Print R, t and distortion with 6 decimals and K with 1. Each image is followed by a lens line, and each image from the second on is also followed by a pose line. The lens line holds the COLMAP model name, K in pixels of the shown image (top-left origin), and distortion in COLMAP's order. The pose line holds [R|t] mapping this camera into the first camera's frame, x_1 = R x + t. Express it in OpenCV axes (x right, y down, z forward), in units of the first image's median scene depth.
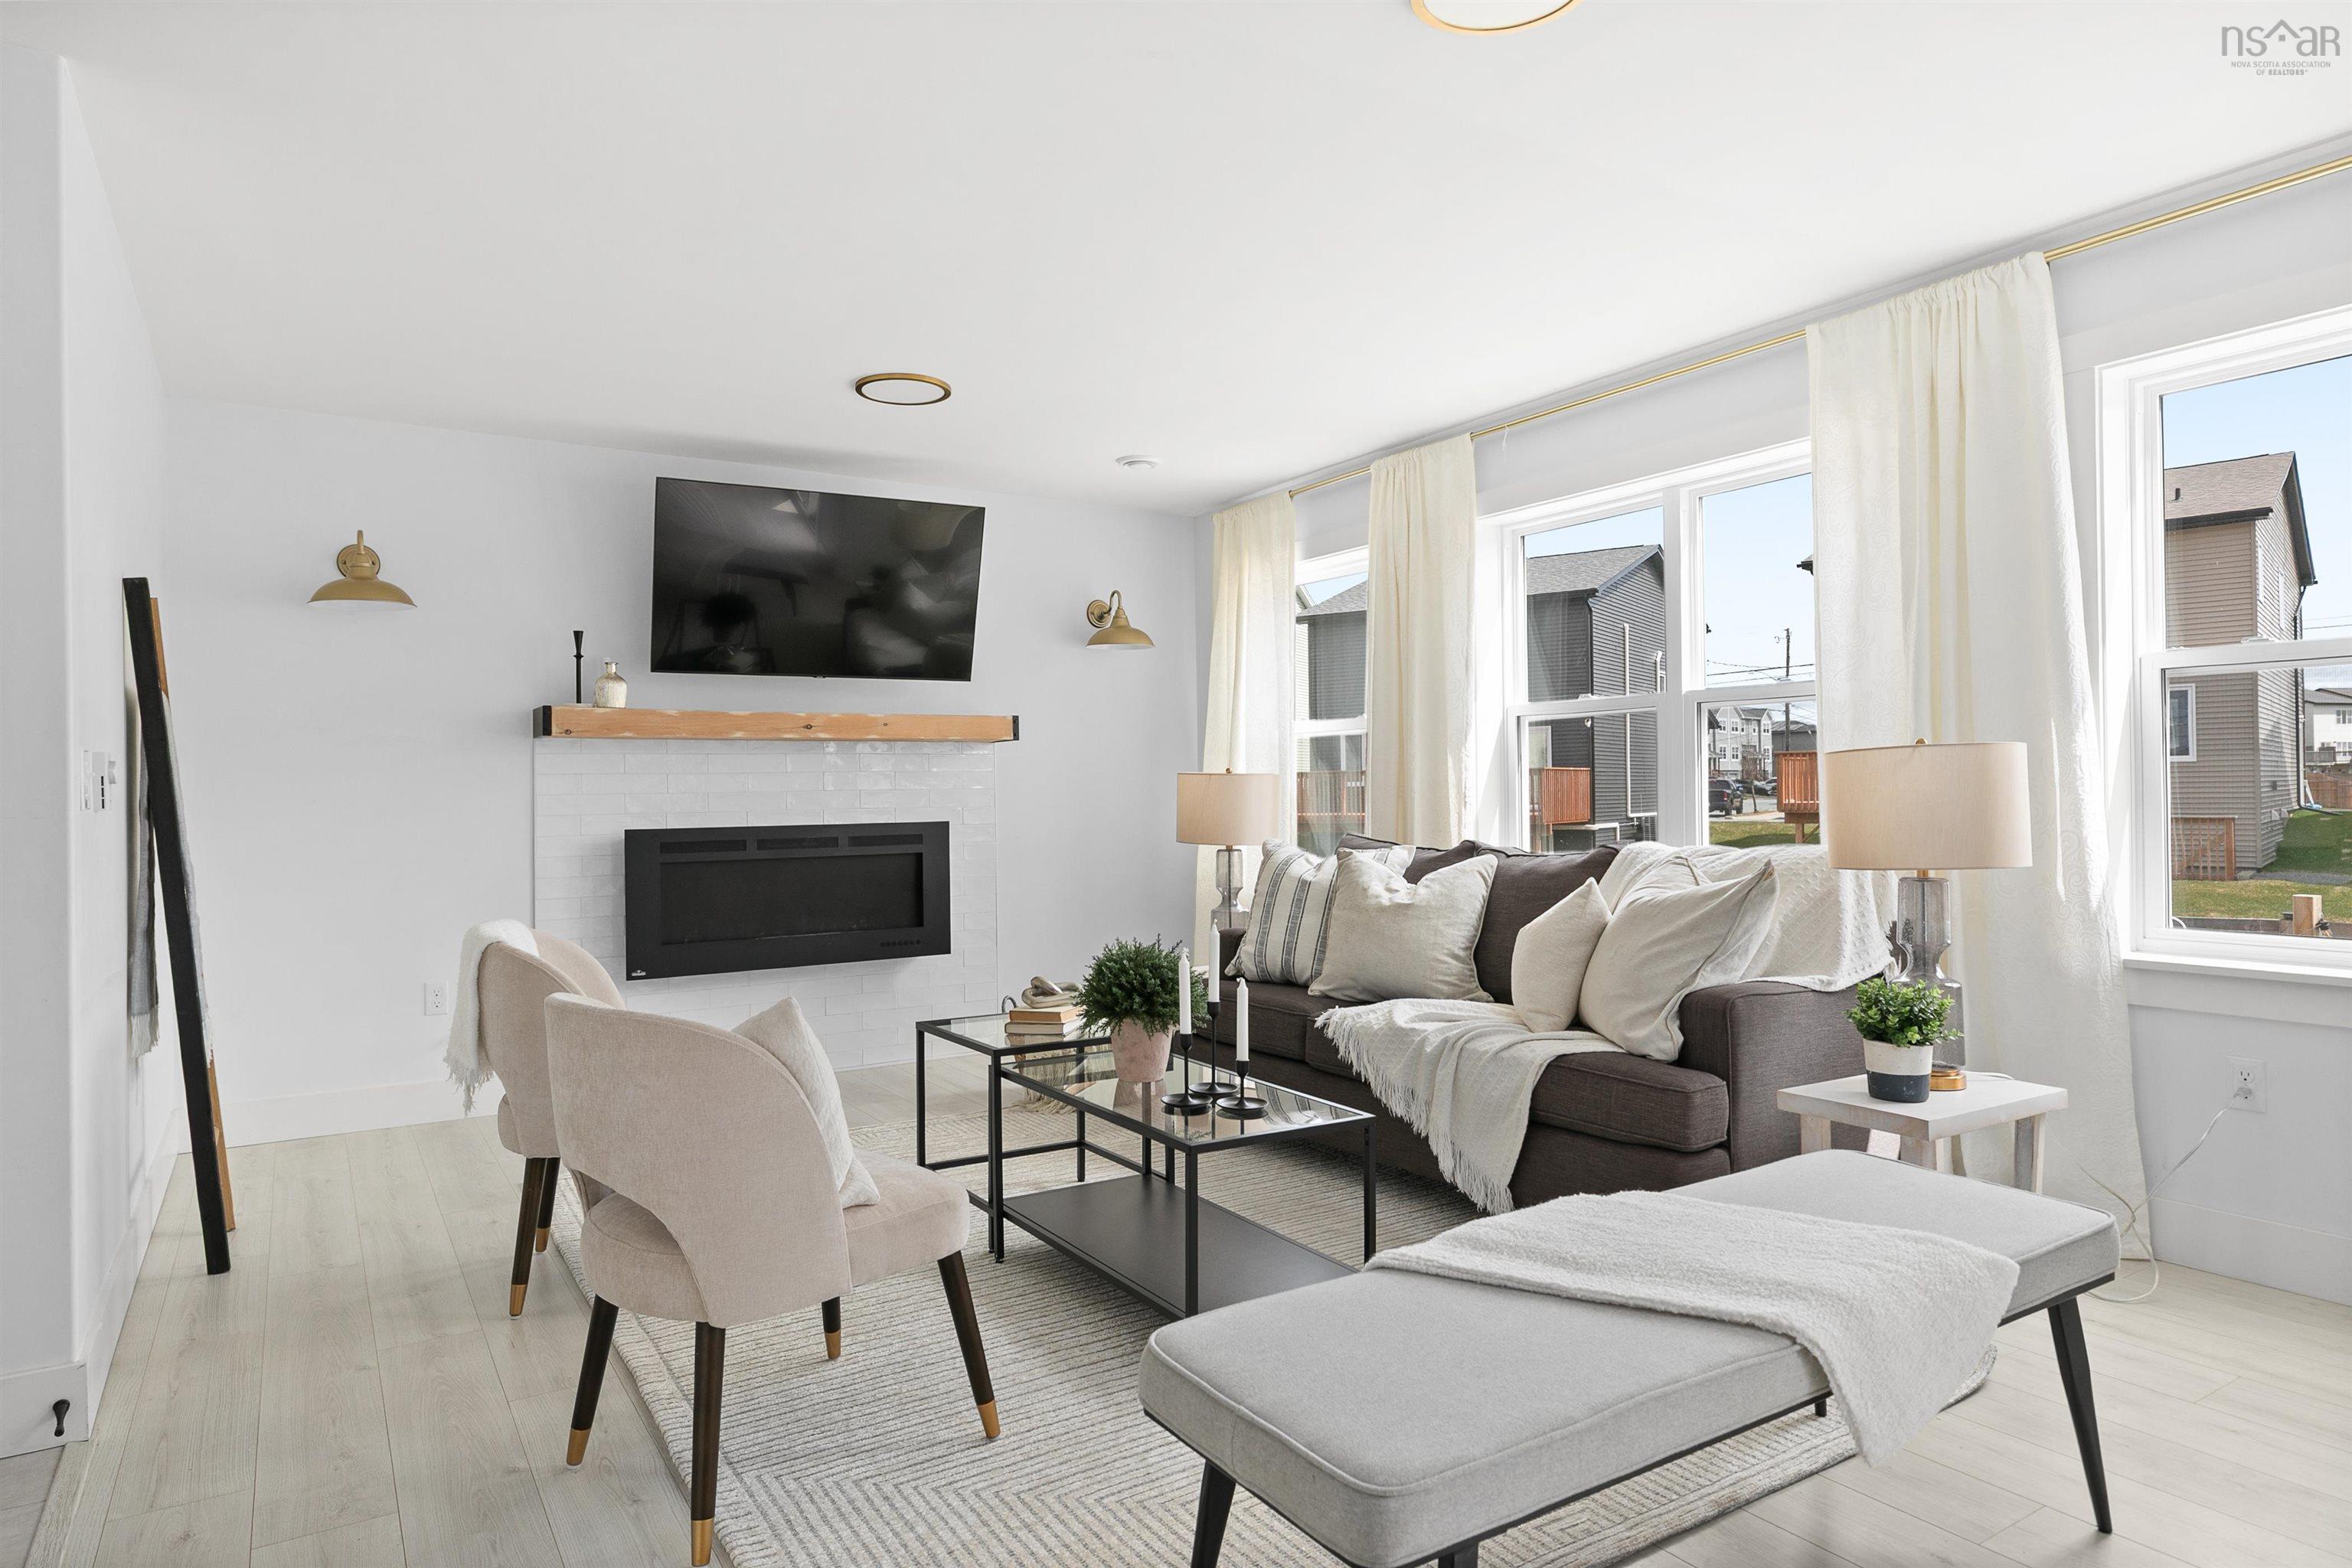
lens RADIAL K [[1381.3, 0, 1176.0], [0, 1381.3, 784.0], [0, 0, 1]] dist [0.008123, 0.002120]
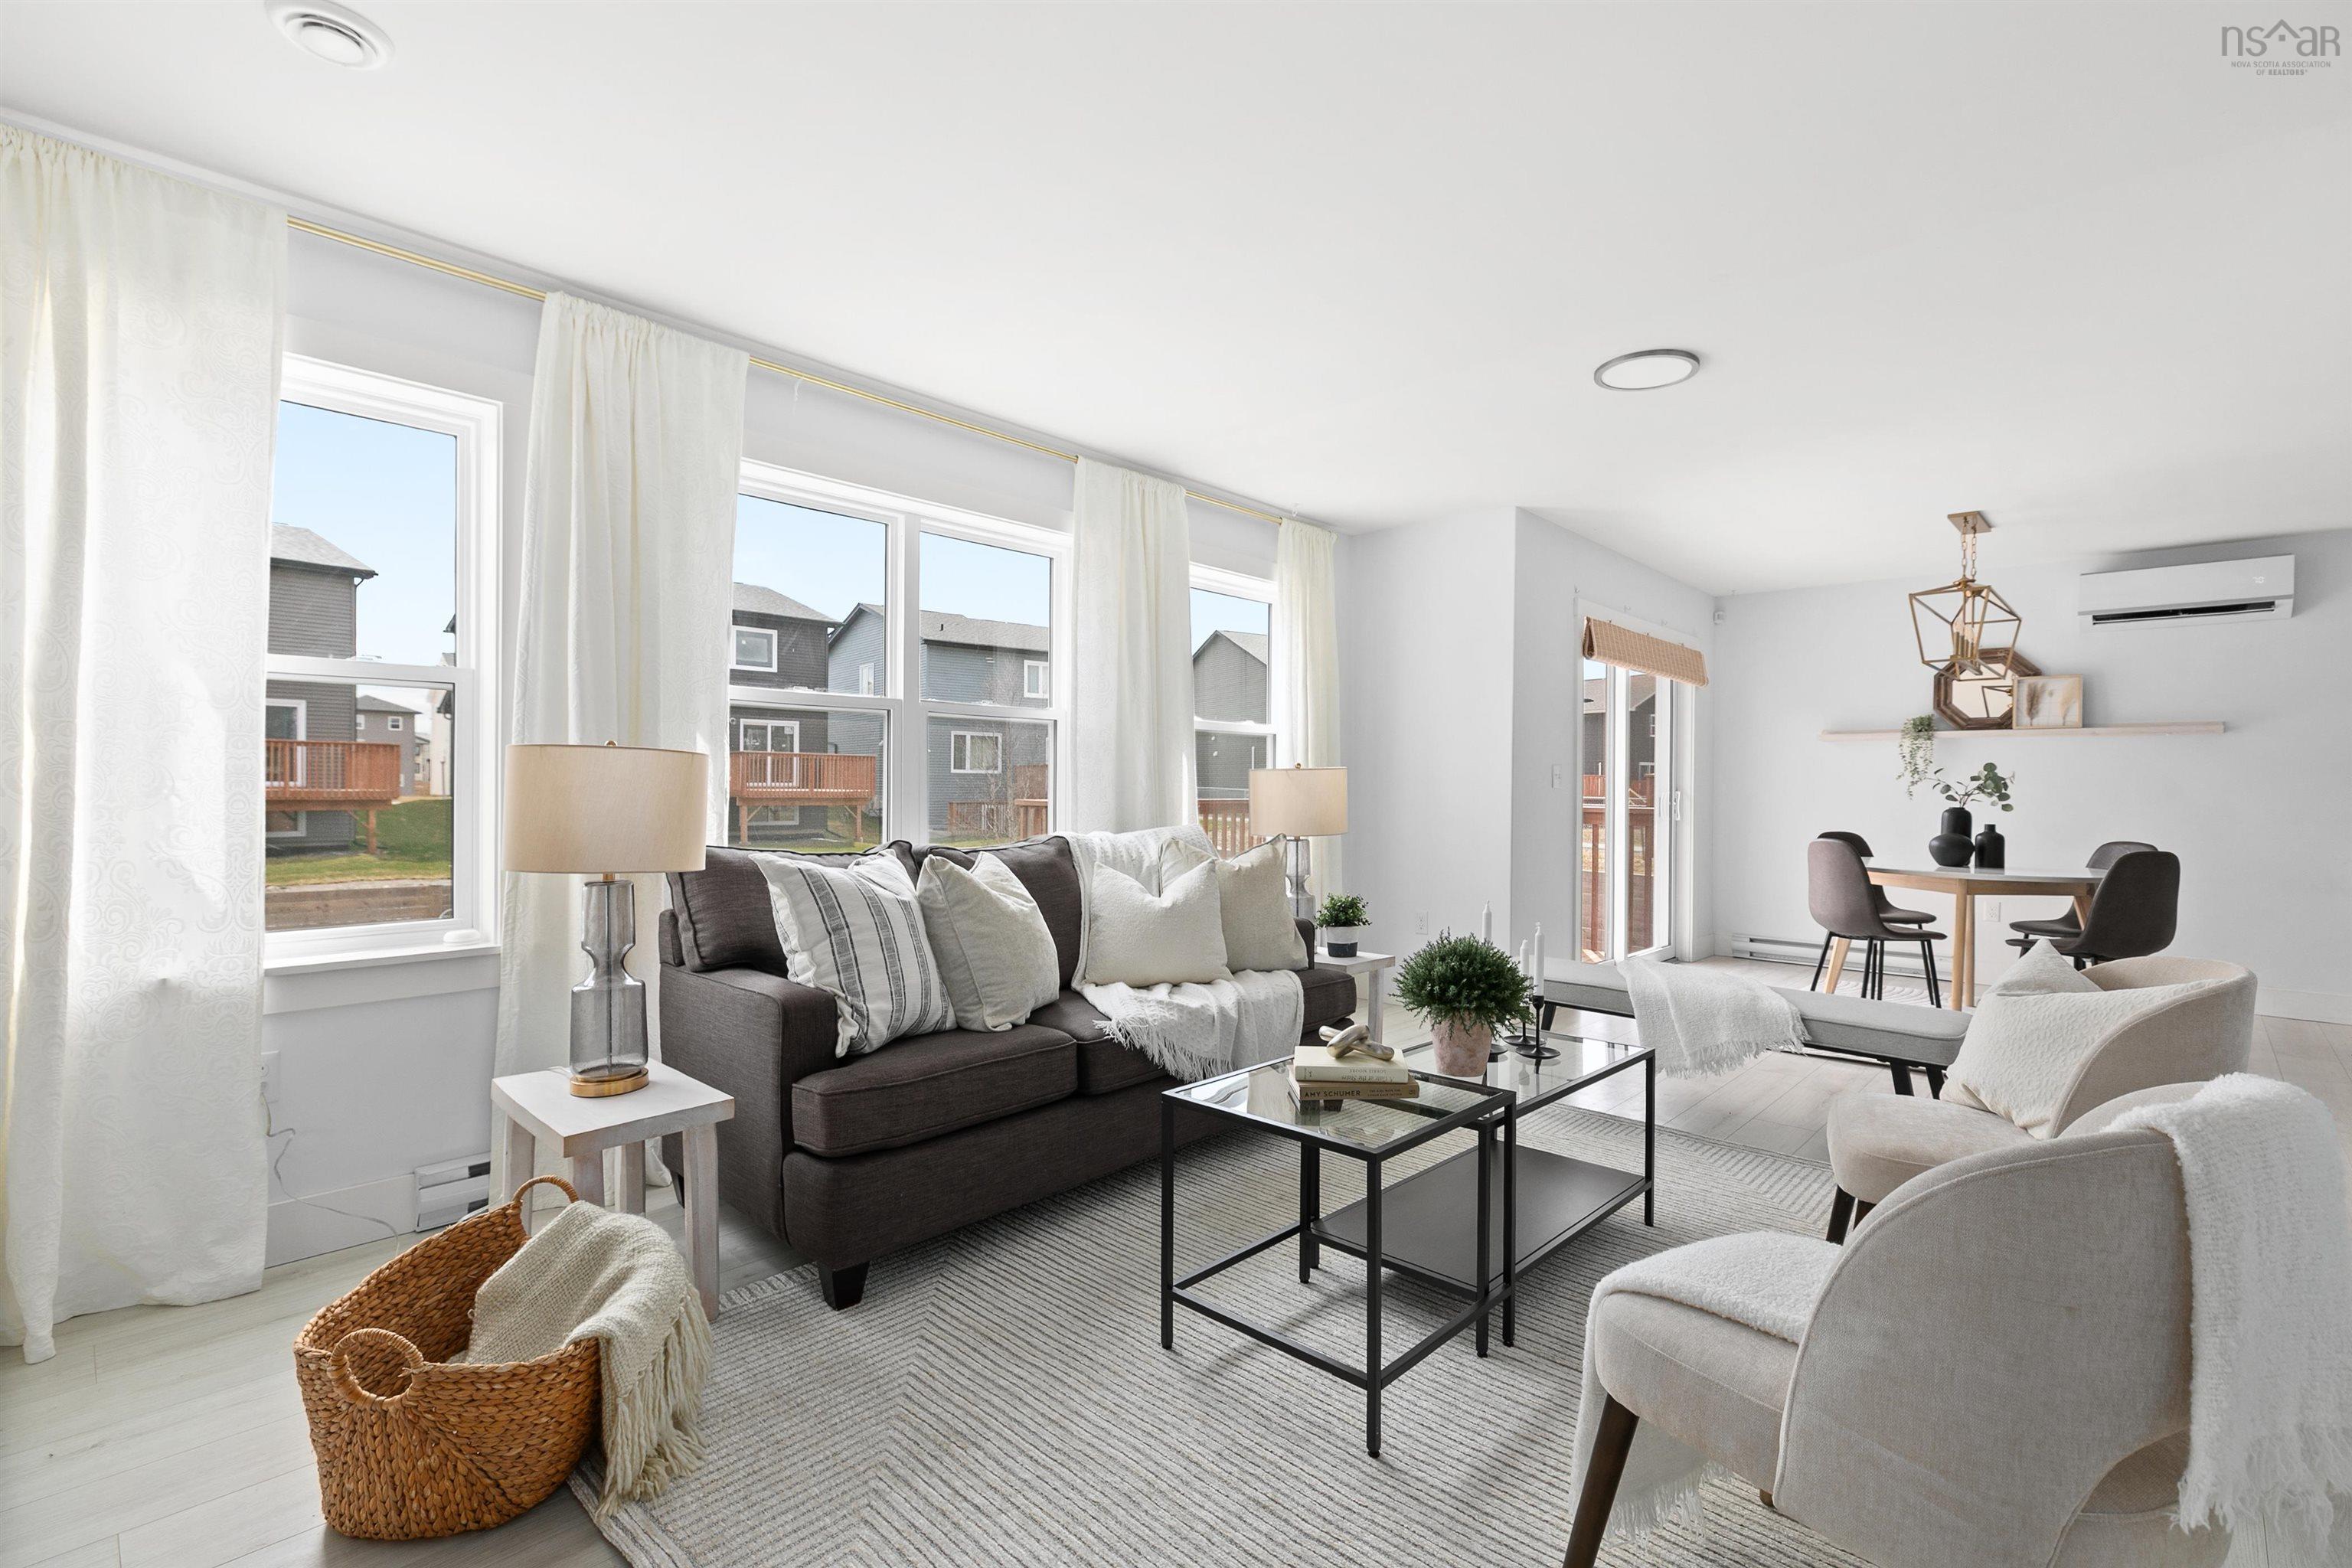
lens RADIAL K [[1066.1, 0, 1185.1], [0, 1066.1, 794.6], [0, 0, 1]] dist [0.002143, 0.000035]
pose [[-0.245288, 0.003086, 0.969445, -0.458692], [-0.010236, 0.999931, -0.005773, 0.011083], [-0.969396, -0.011339, -0.245239, 0.878030]]
